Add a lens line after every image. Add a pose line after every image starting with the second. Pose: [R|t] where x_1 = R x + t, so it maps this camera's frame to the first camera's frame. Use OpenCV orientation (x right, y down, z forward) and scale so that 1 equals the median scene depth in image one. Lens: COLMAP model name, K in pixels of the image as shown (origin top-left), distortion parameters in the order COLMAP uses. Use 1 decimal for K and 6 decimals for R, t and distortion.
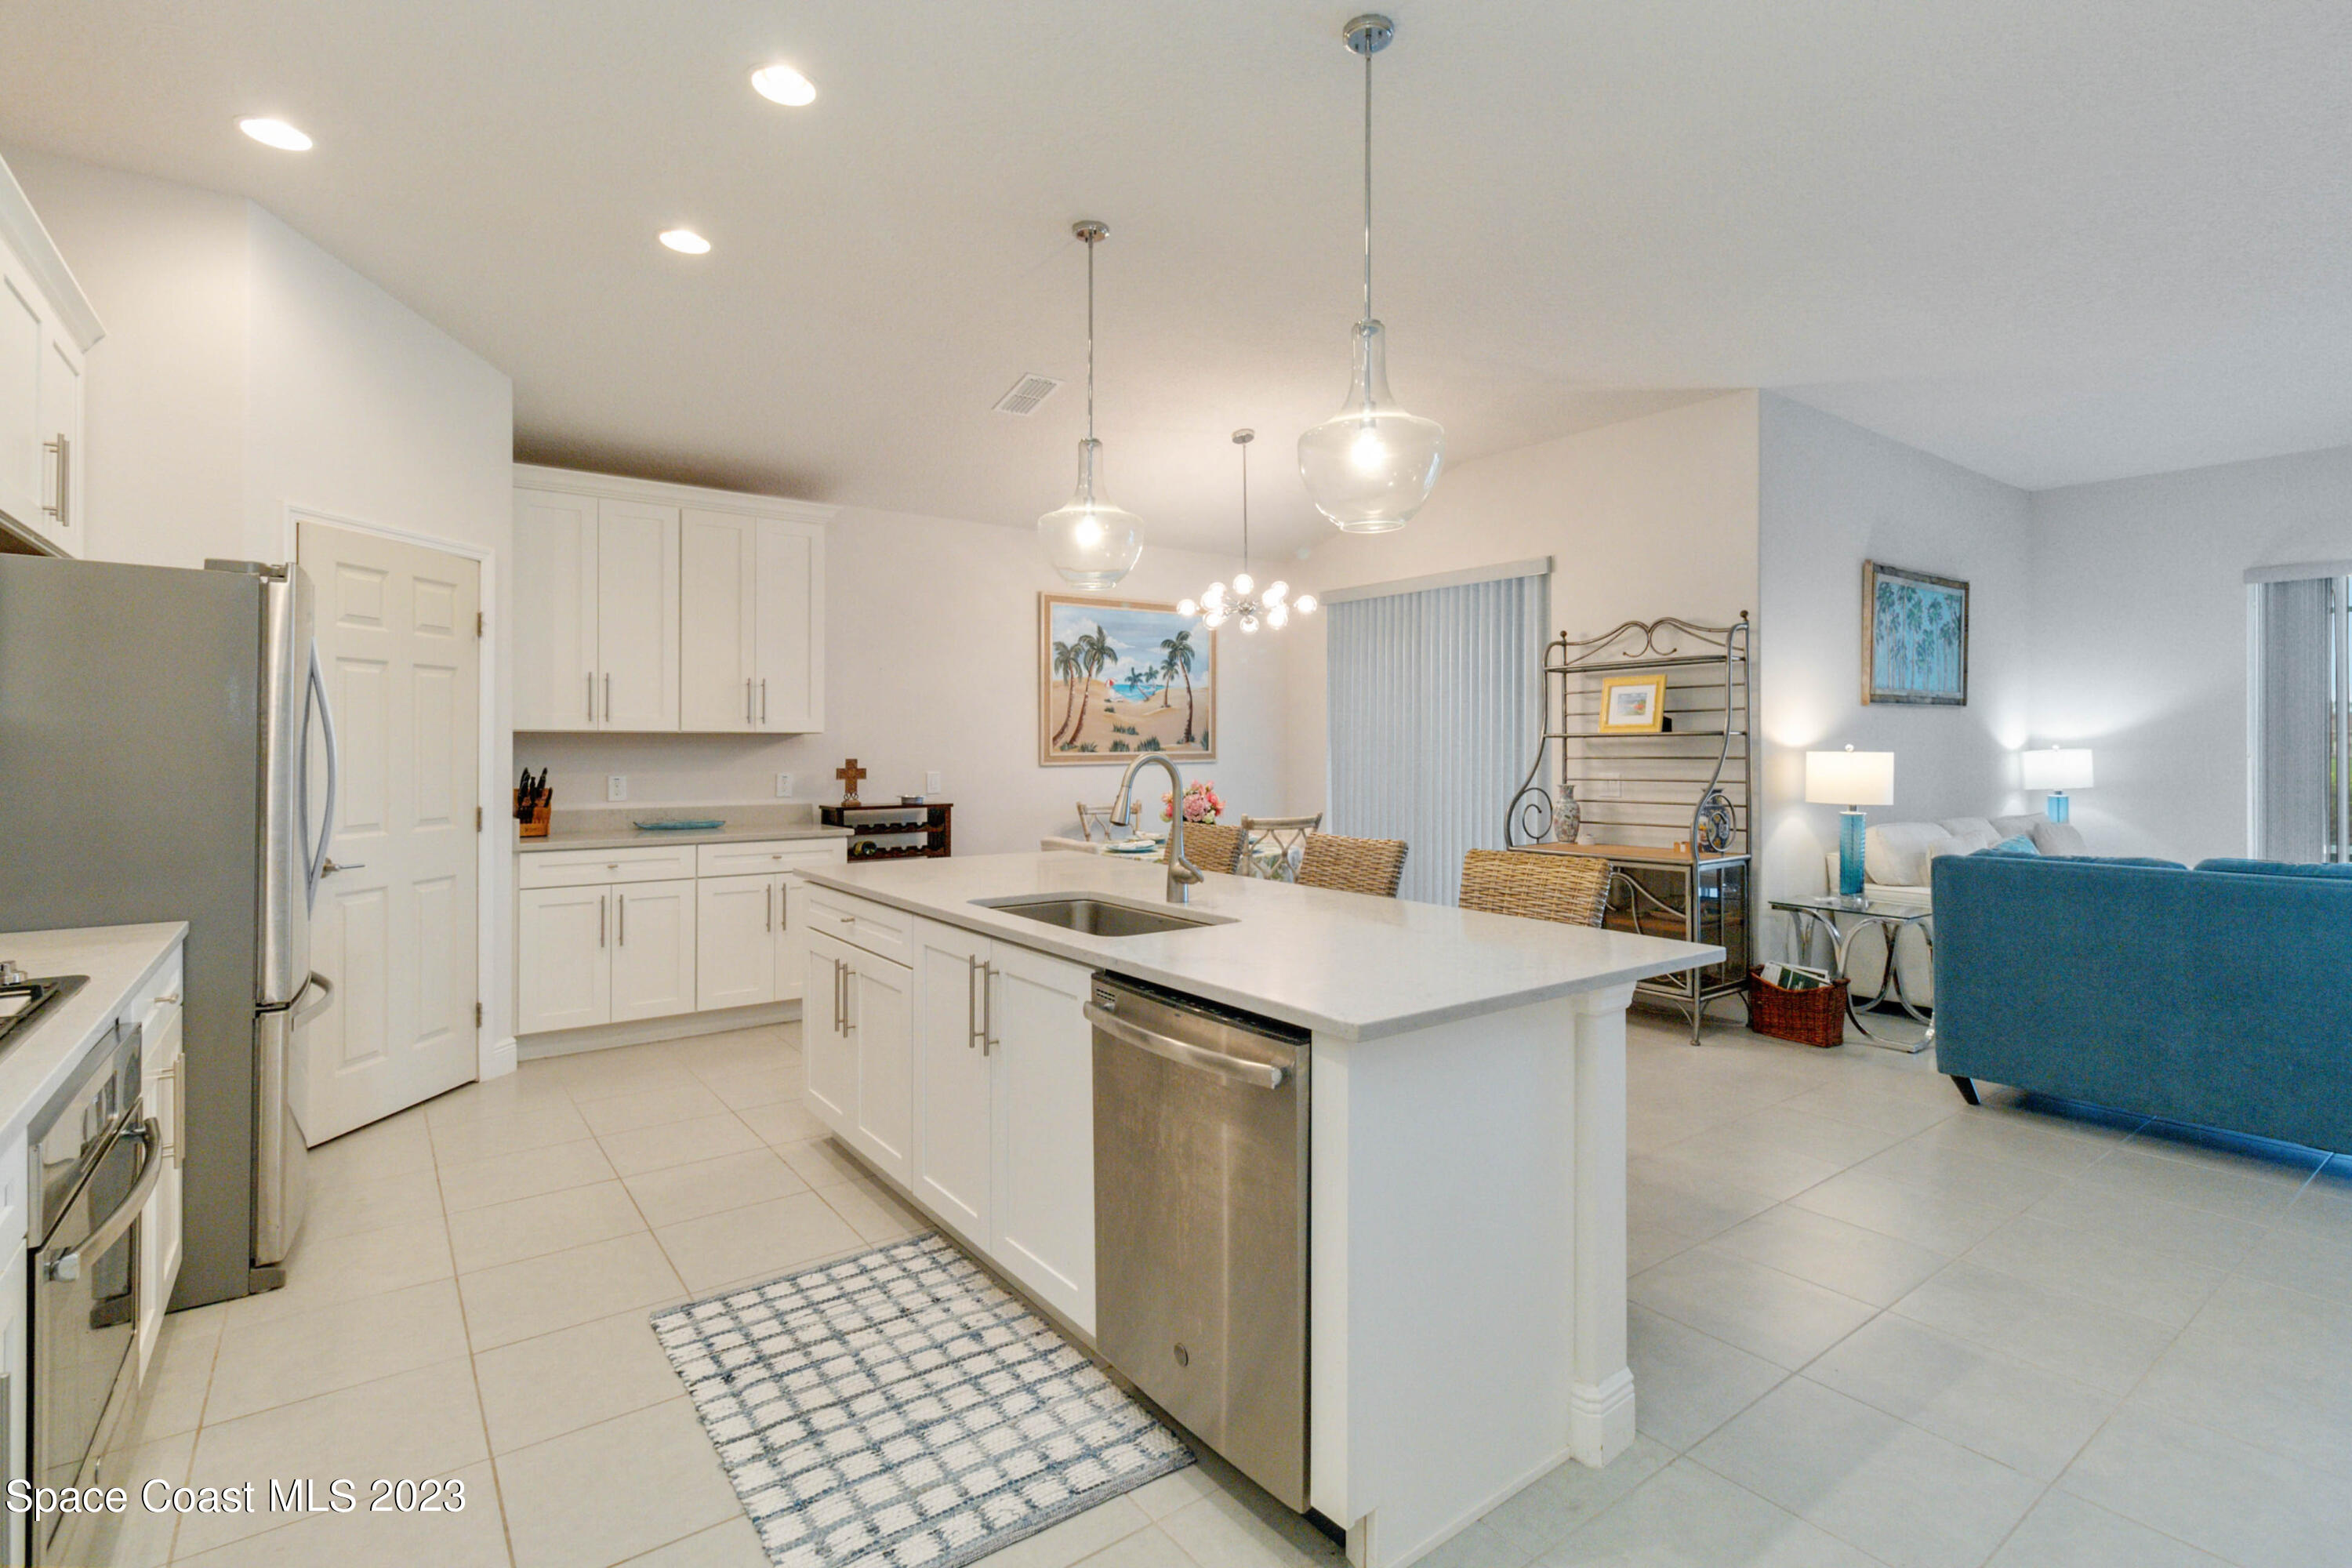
lens RADIAL K [[1126.2, 0, 1194.4], [0, 1126.2, 748.6], [0, 0, 1]] dist [-0.000091, -0.000122]
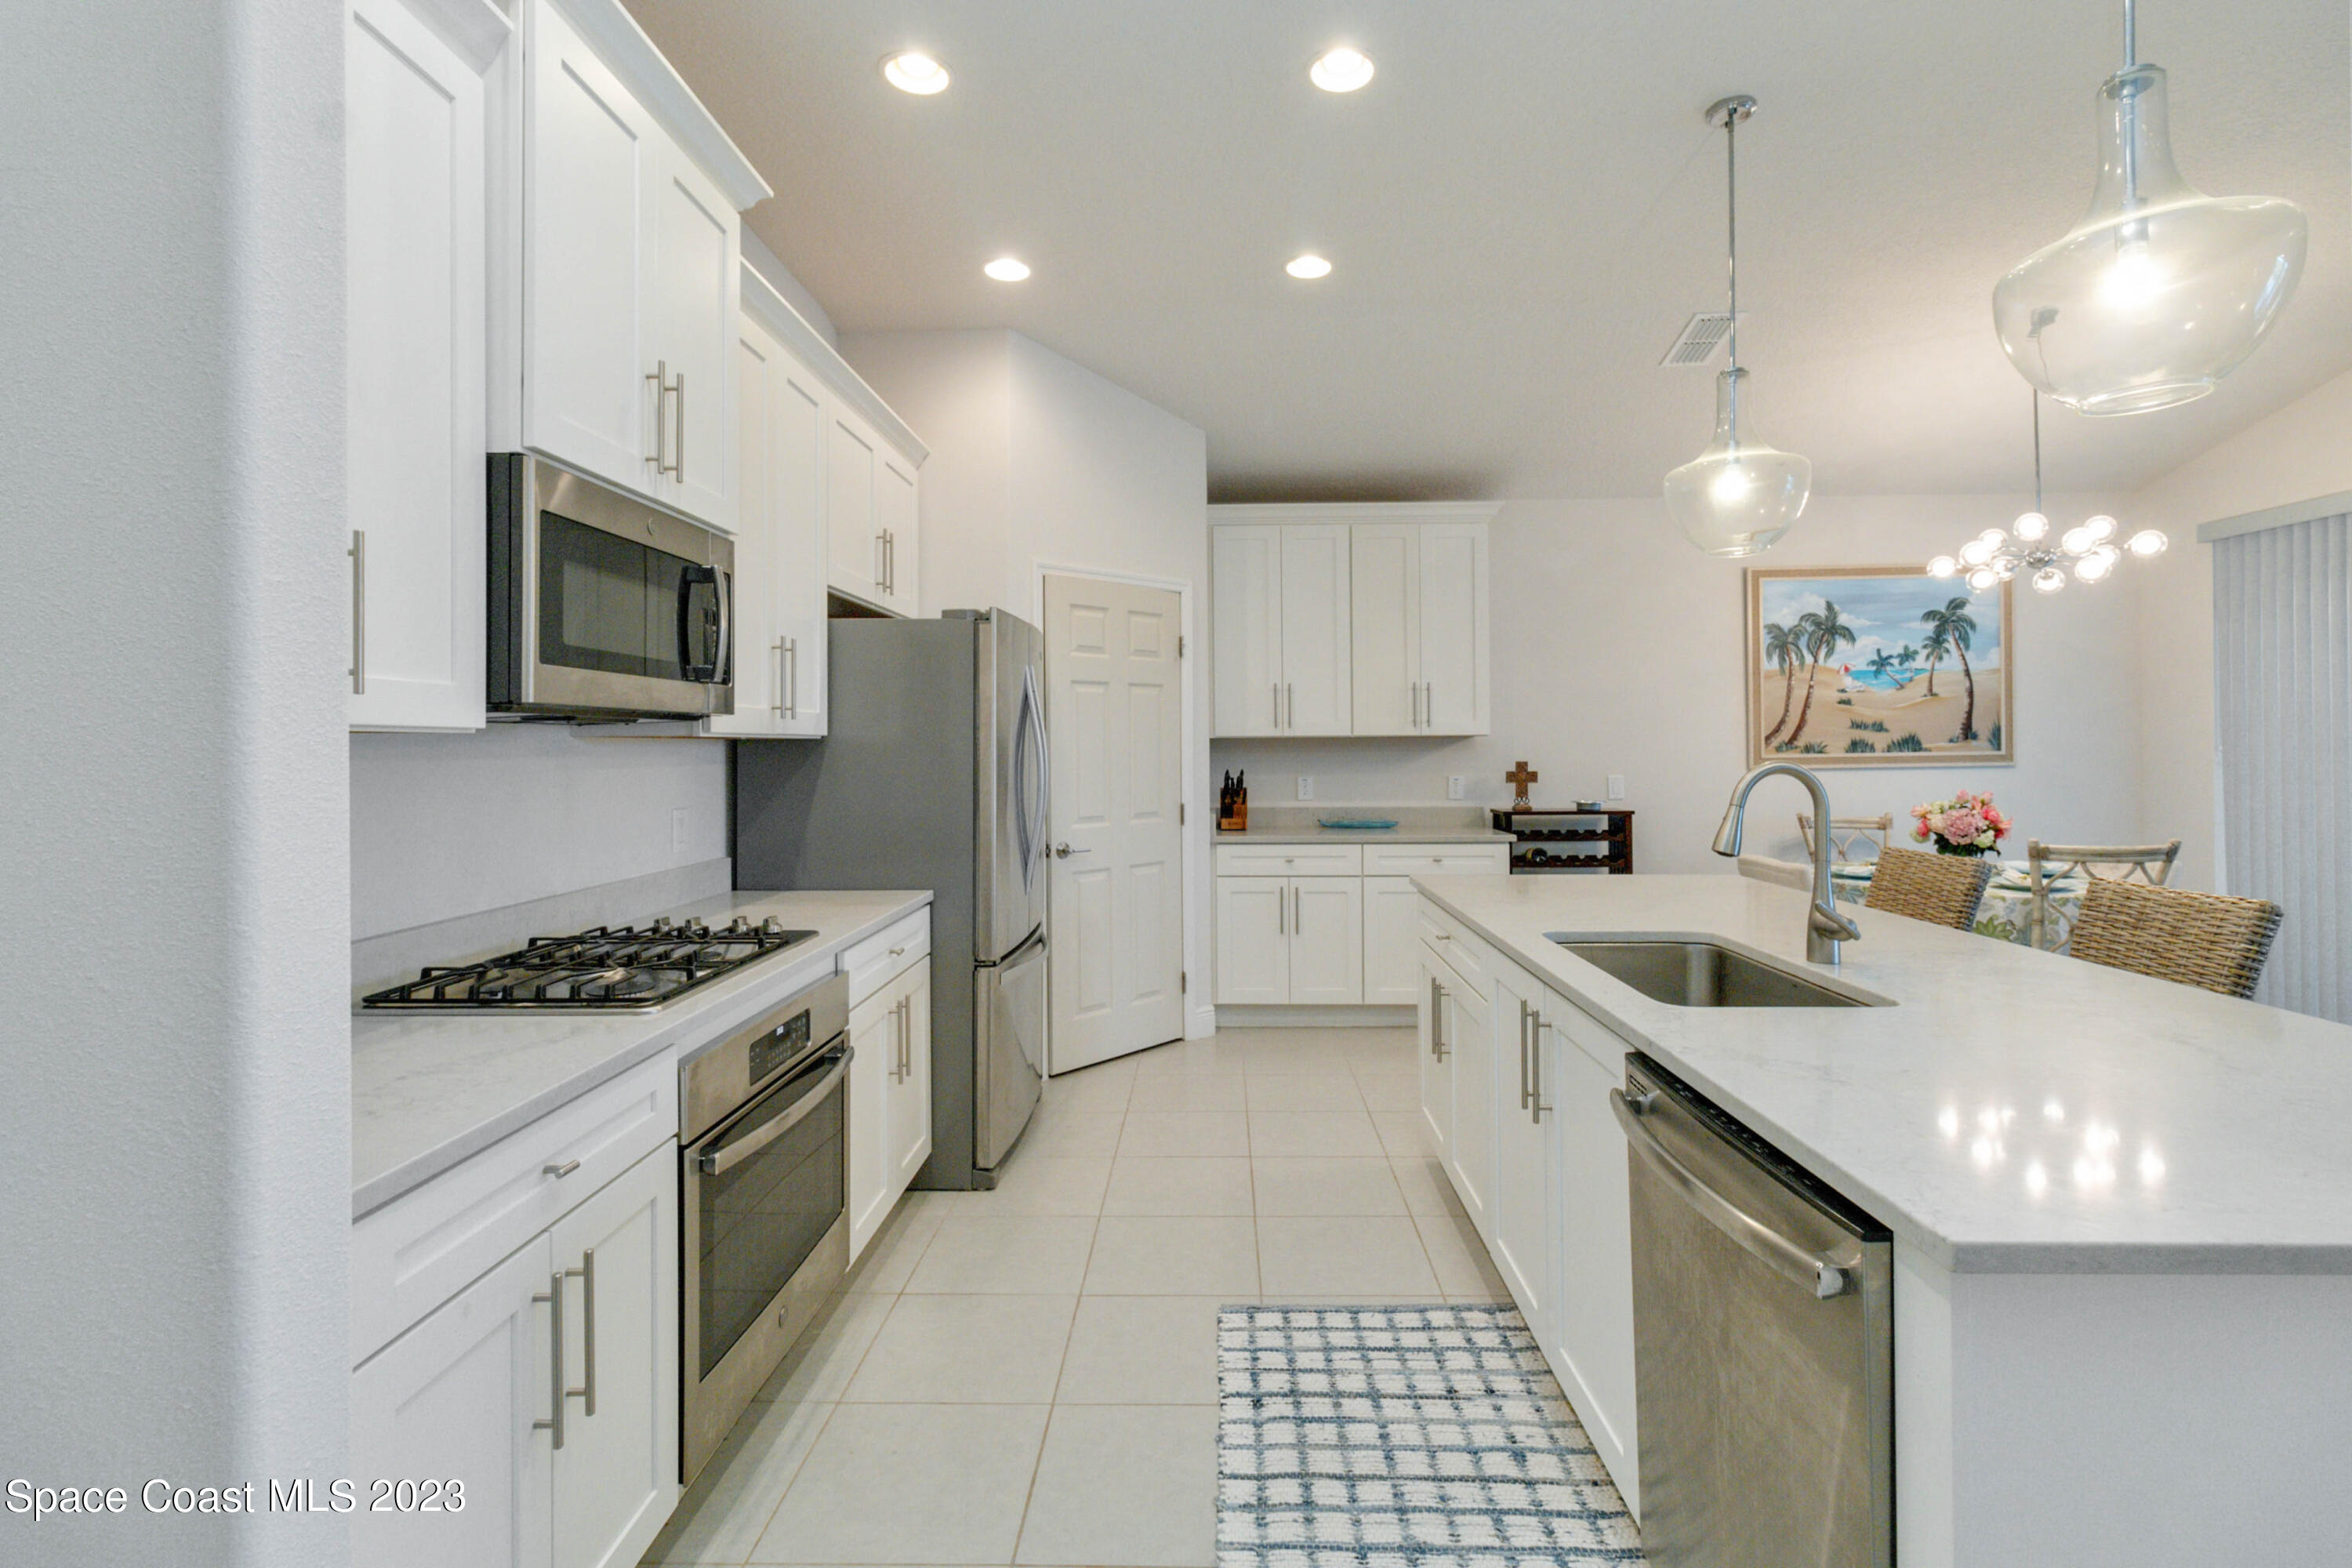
lens RADIAL K [[1093.6, 0, 1182.8], [0, 1093.6, 743.5], [0, 0, 1]] dist [0.001223, 0.000590]
pose [[0.781126, -0.008247, -0.624319, 0.071103], [0.006311, 0.999966, -0.005313, -0.004361], [0.624341, 0.000210, 0.781152, 0.116834]]
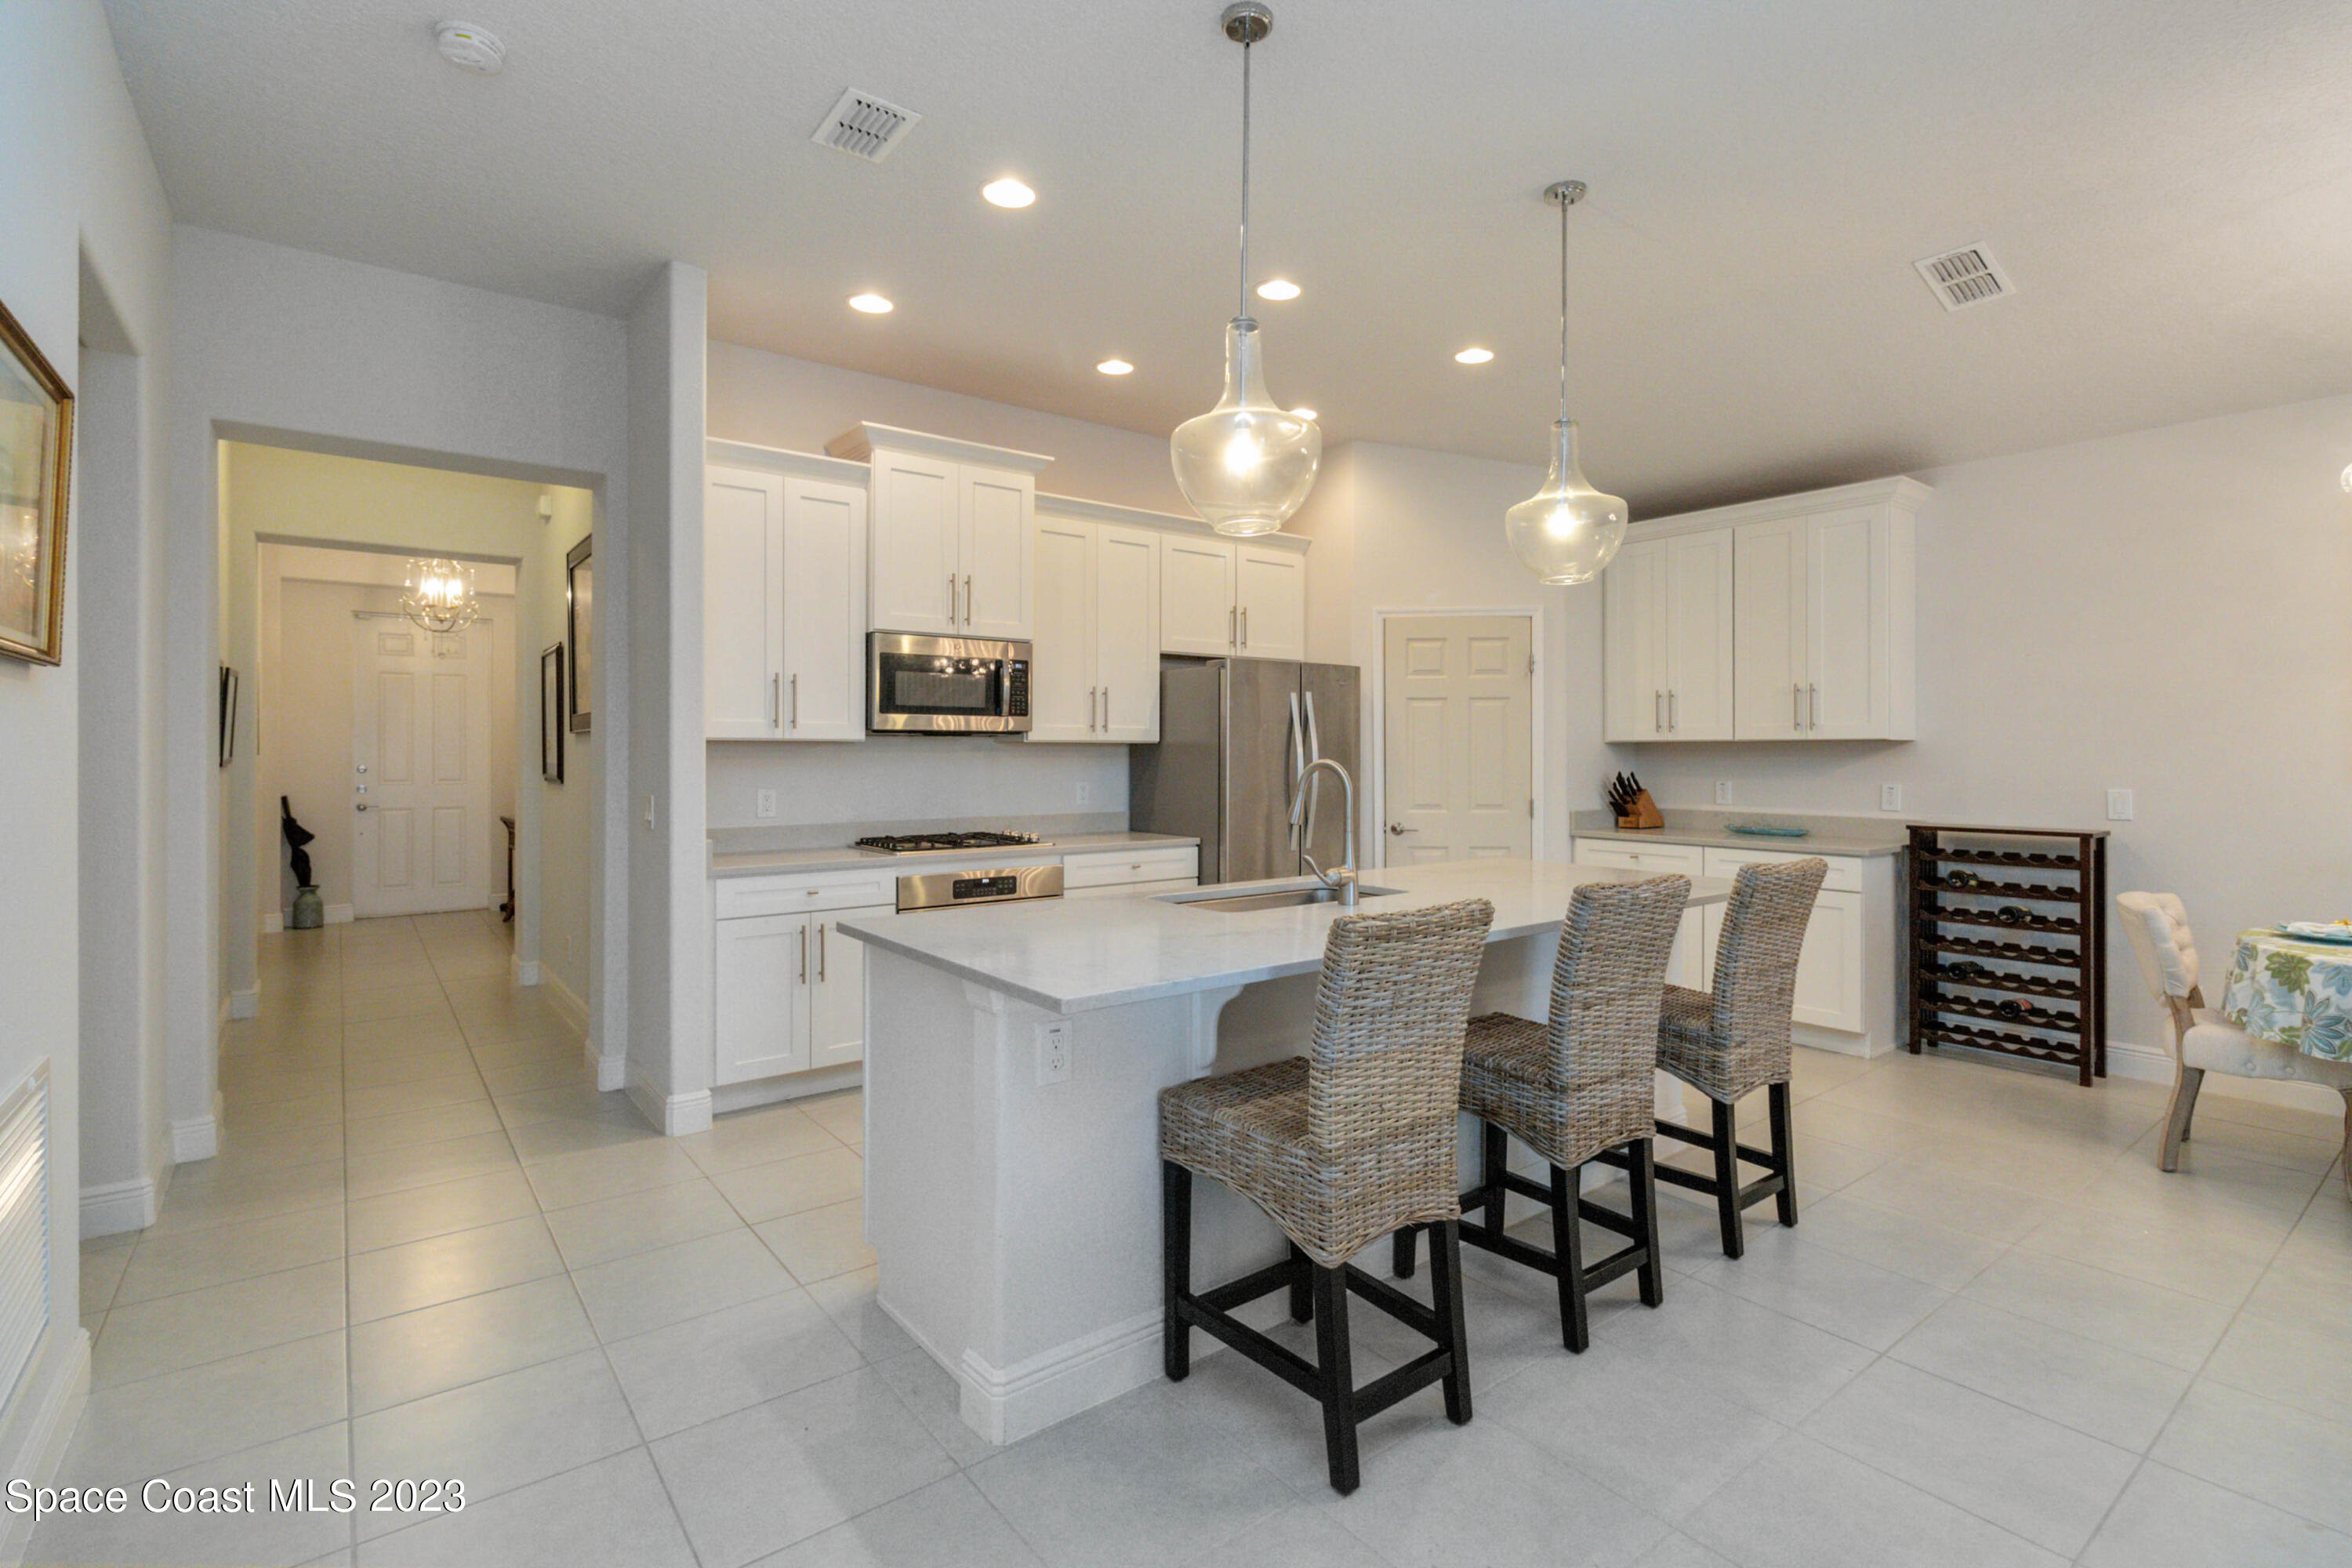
lens RADIAL K [[1069.8, 0, 1162.4], [0, 1069.8, 756.9], [0, 0, 1]] dist [0.000444, 0.000113]
pose [[0.010577, 0.002602, -0.999941, 0.637905], [-0.003519, 0.999991, 0.002565, -0.000280], [0.999938, 0.003492, 0.010586, 0.540724]]
